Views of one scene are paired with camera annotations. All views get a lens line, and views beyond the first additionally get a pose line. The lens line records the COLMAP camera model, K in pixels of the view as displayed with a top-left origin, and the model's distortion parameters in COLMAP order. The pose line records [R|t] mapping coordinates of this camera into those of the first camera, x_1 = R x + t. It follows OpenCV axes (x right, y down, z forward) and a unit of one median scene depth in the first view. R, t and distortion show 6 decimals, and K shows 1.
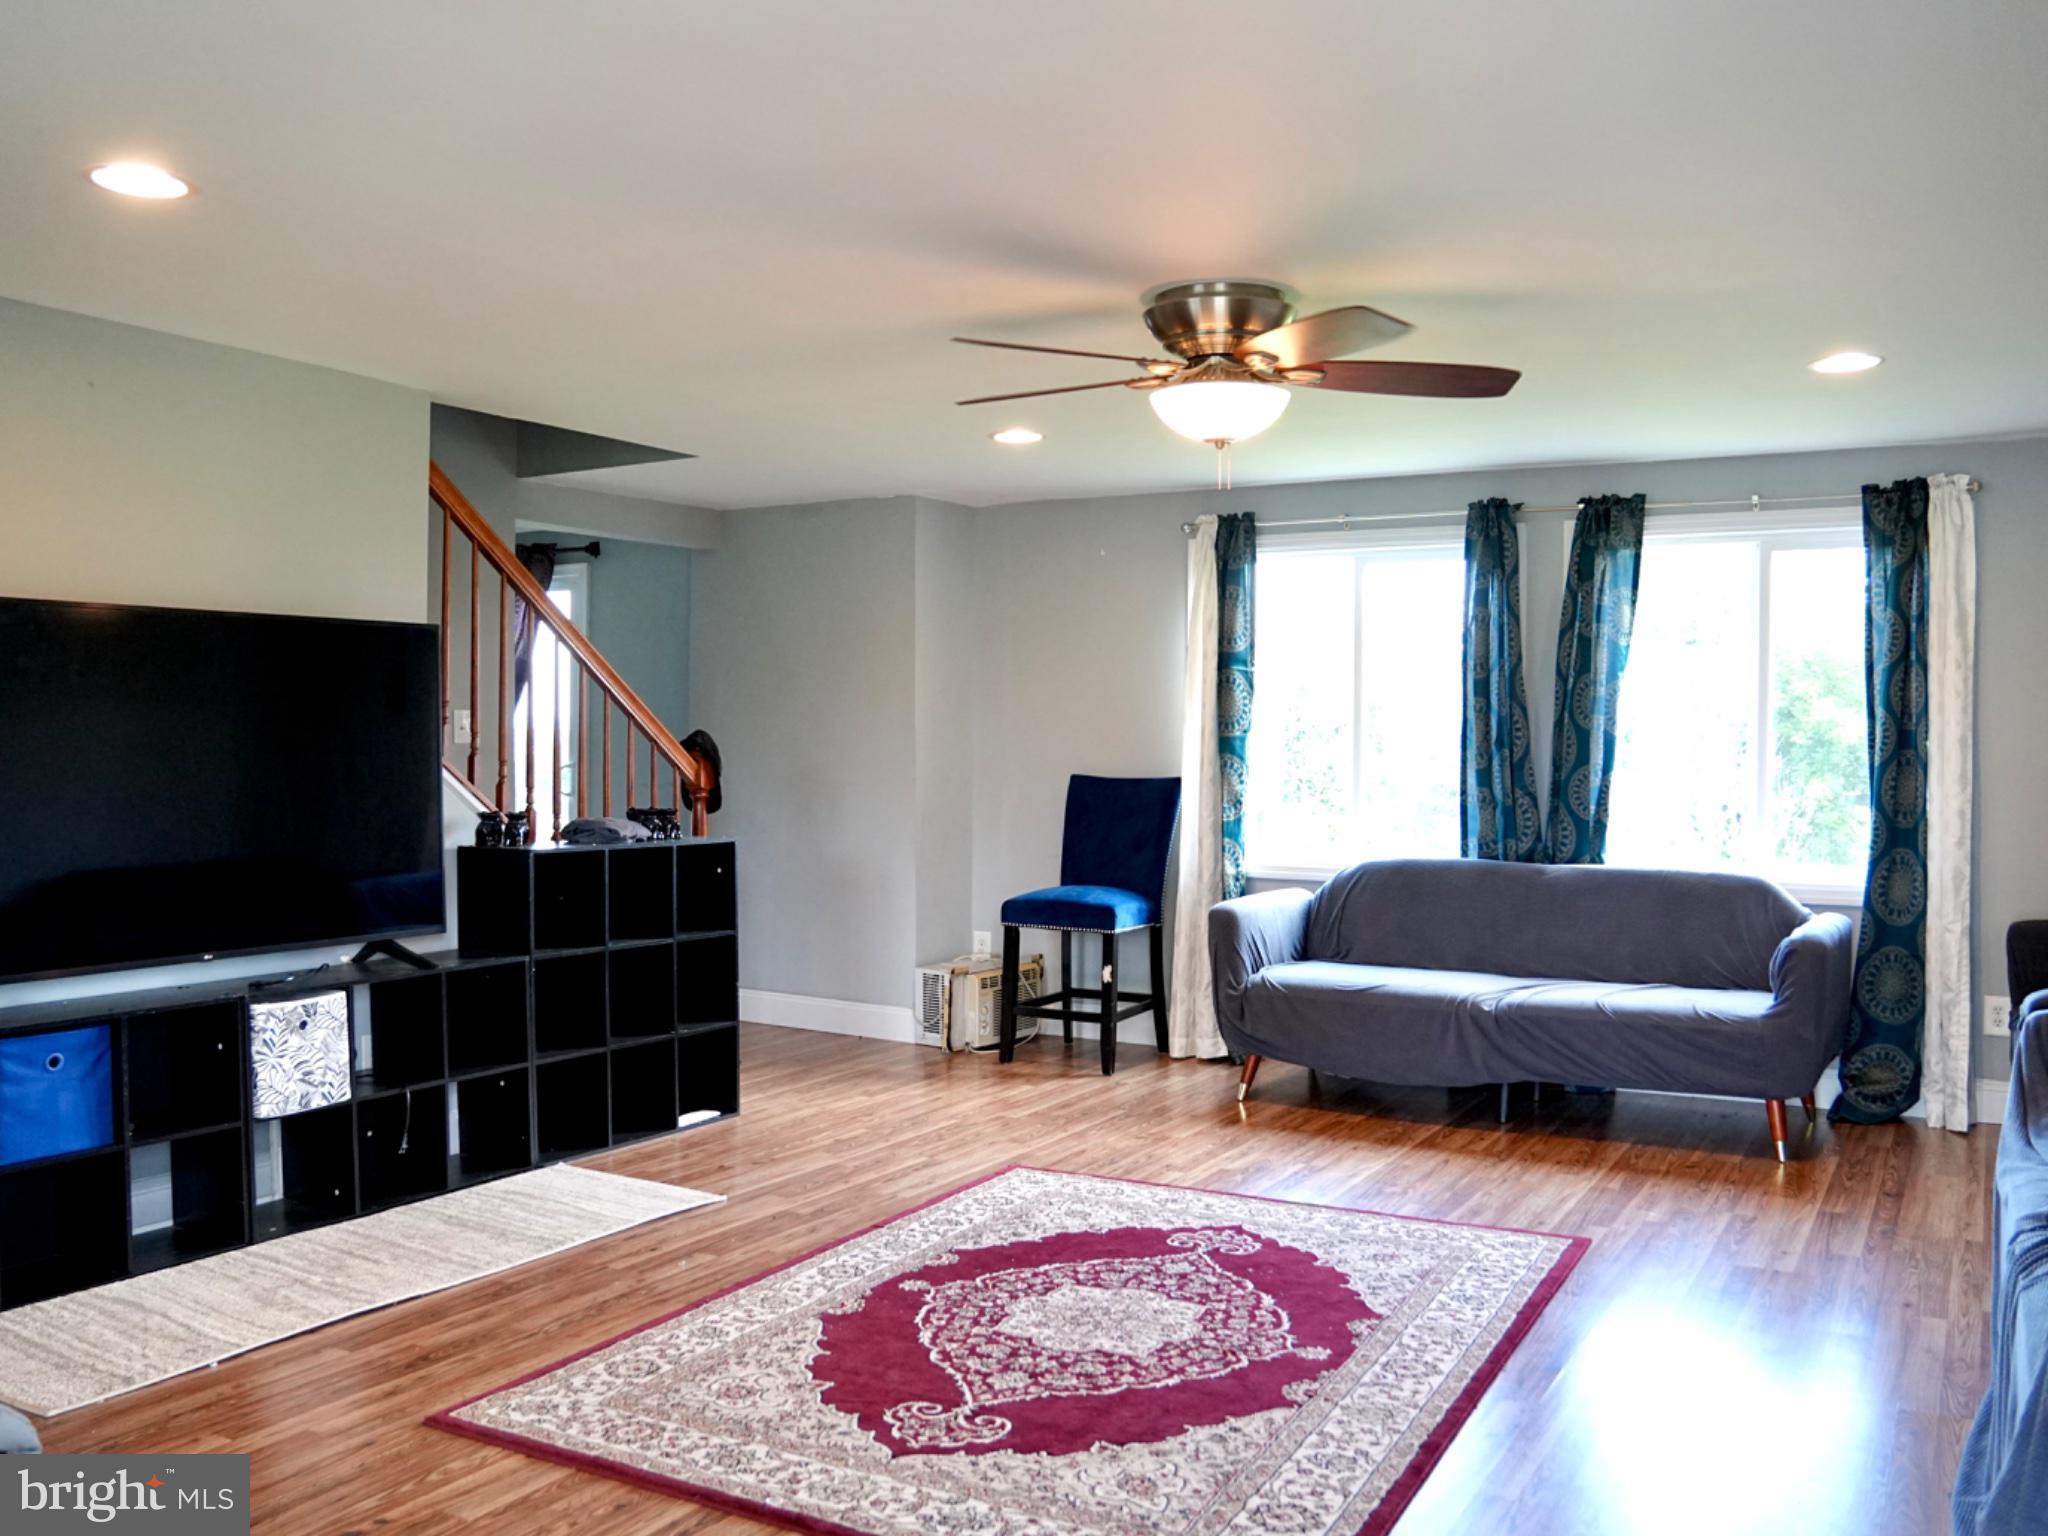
lens RADIAL K [[1726.6, 0, 1025.6], [0, 1726.6, 766.3], [0, 0, 1]] dist [-0.138494, 0.103803]
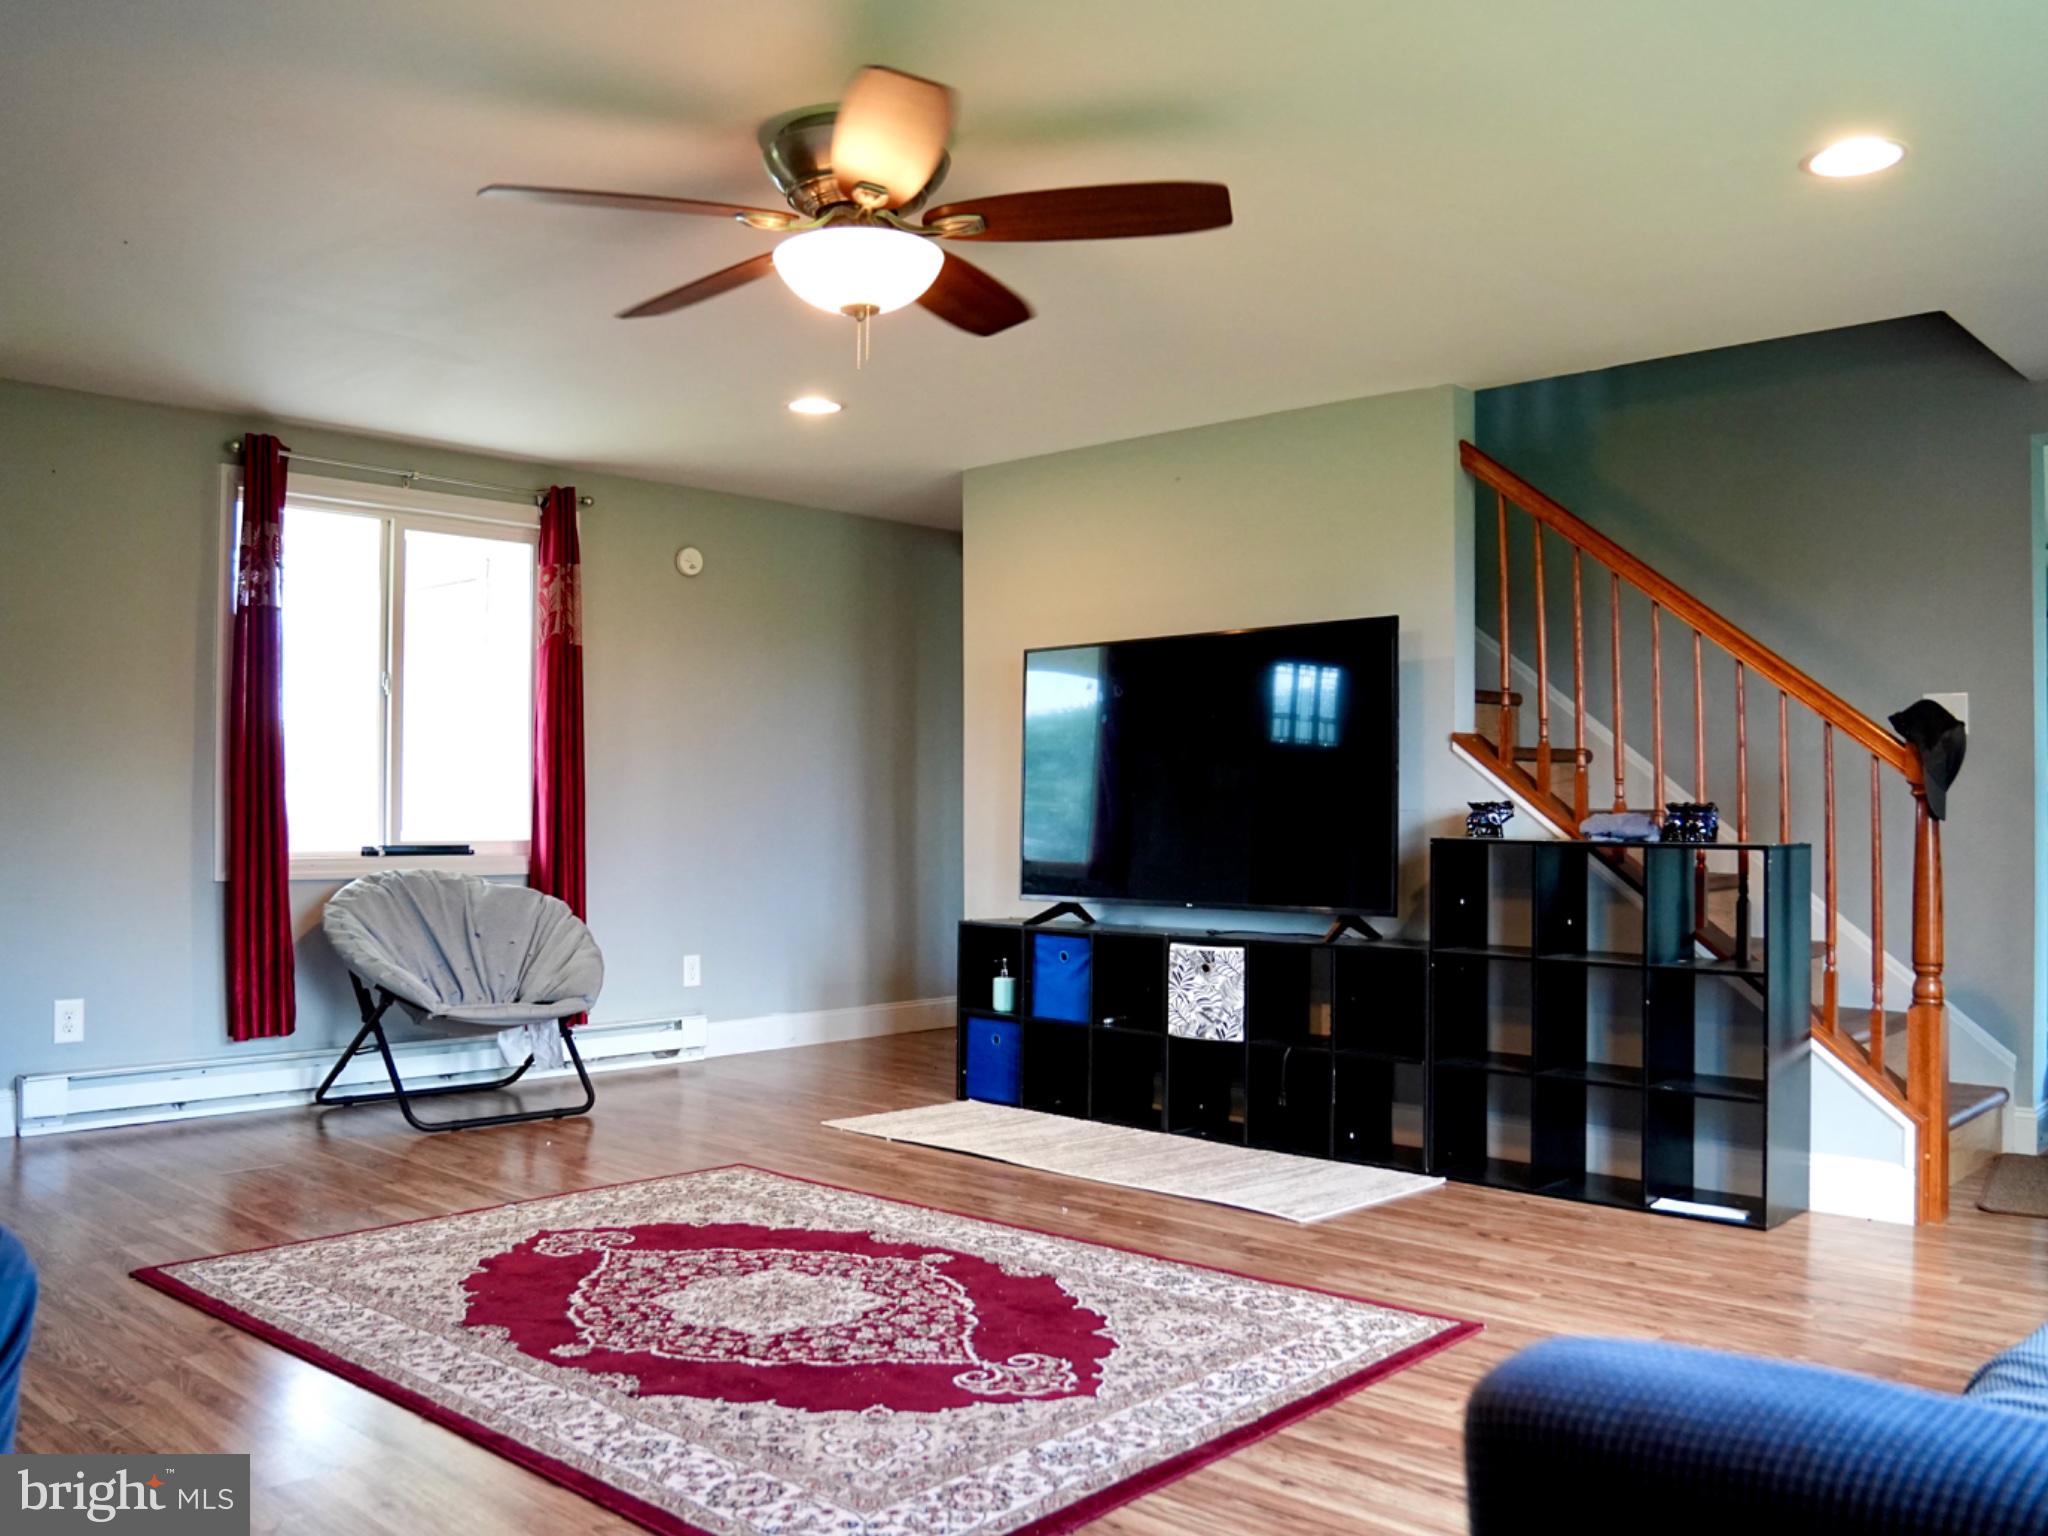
lens RADIAL K [[1726.6, 0, 1026.6], [0, 1726.6, 770.3], [0, 0, 1]] dist [-0.138494, 0.103803]
pose [[-0.228496, -0.025261, -0.973217, 0.836980], [-0.016225, 0.999623, -0.022137, 0.043099], [0.973410, 0.010732, -0.228820, 1.204325]]
